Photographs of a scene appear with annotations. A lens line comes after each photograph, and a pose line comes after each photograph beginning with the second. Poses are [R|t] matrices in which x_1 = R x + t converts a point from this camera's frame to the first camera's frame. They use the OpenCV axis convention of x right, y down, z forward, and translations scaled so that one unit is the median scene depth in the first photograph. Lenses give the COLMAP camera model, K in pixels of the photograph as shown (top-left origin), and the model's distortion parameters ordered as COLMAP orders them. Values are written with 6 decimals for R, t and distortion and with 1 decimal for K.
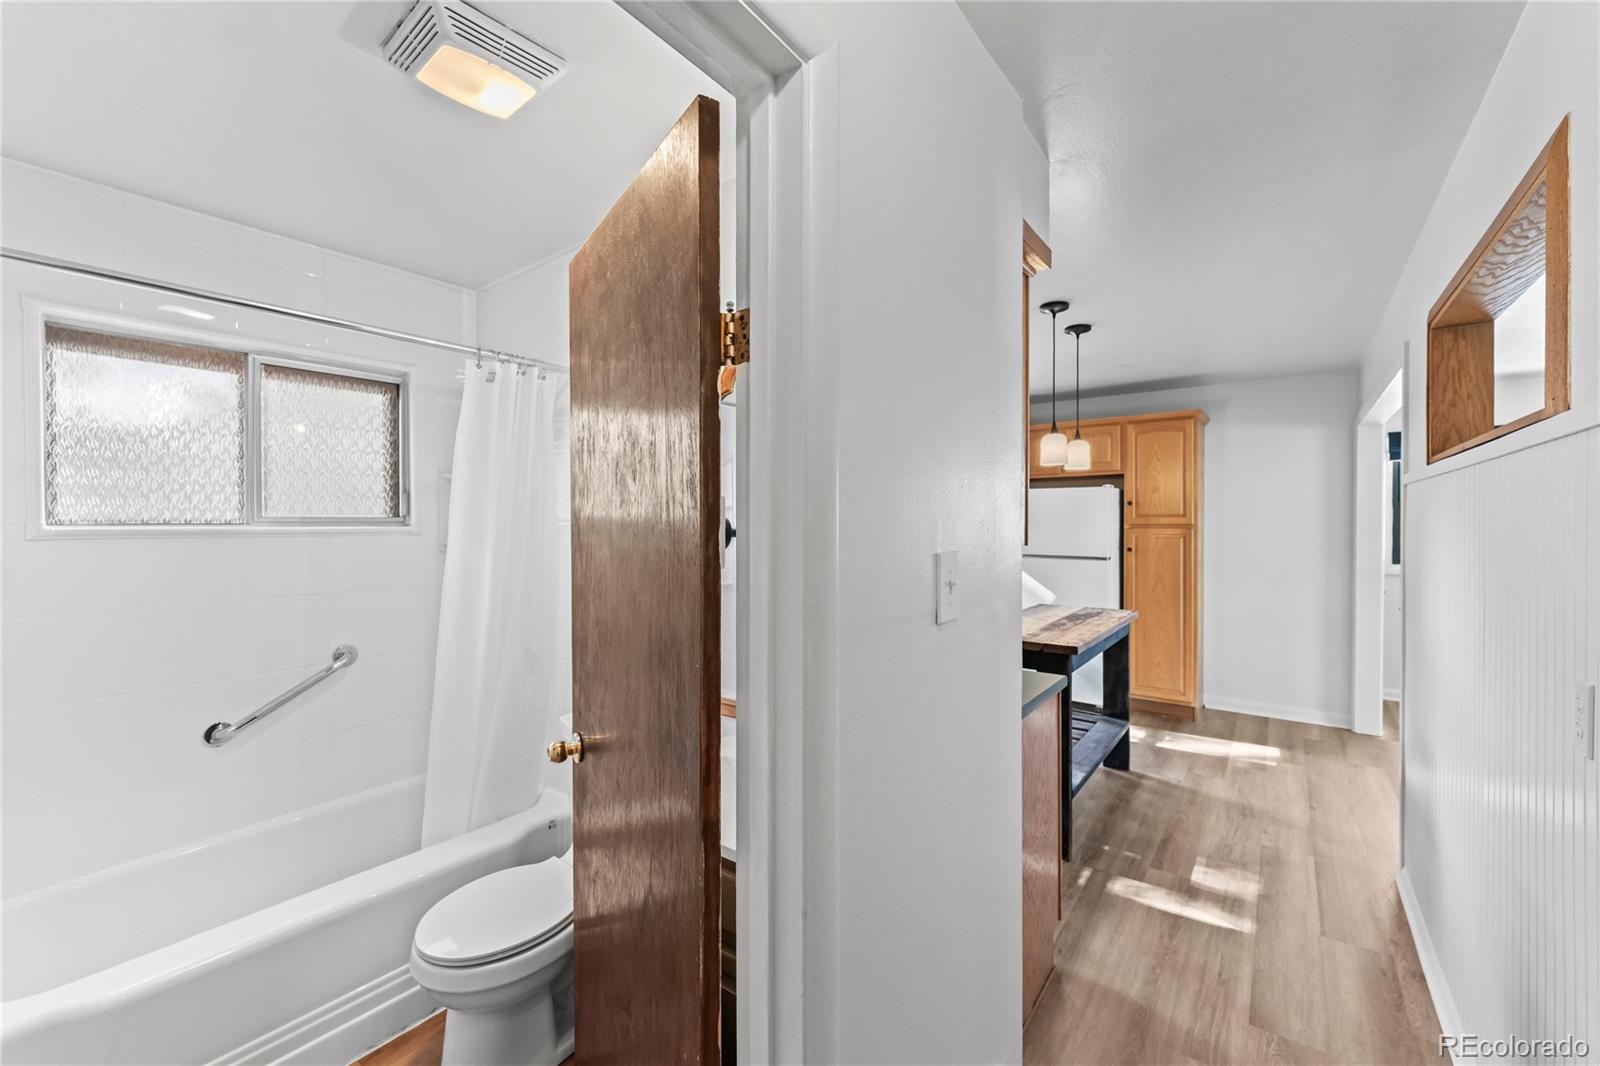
lens RADIAL K [[641.2, 0, 797.4], [0, 641.2, 529.6], [0, 0, 1]] dist [0.012831, 0.000009]
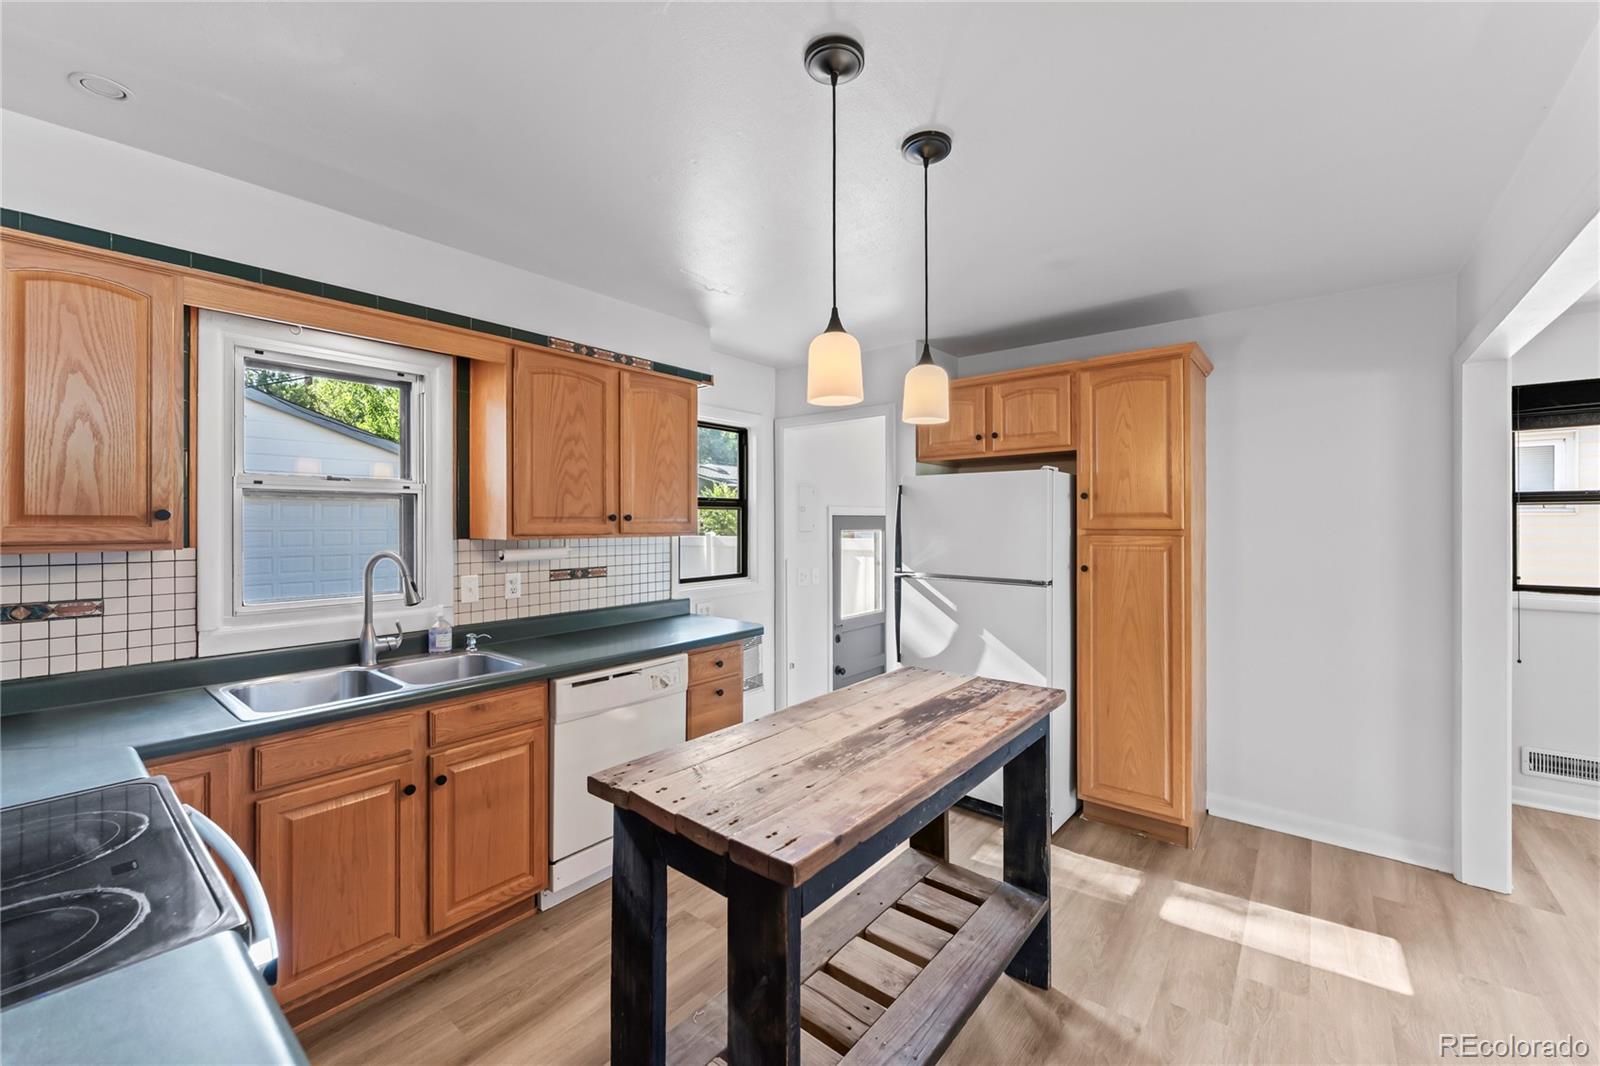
lens RADIAL K [[641.2, 0, 804.1], [0, 641.2, 525.8], [0, 0, 1]] dist [0.012831, 0.000009]
pose [[0.999572, -0.001778, -0.029187, 0.266392], [0.001510, 0.999957, -0.009187, -0.006347], [0.029202, 0.009139, 0.999532, 0.368299]]
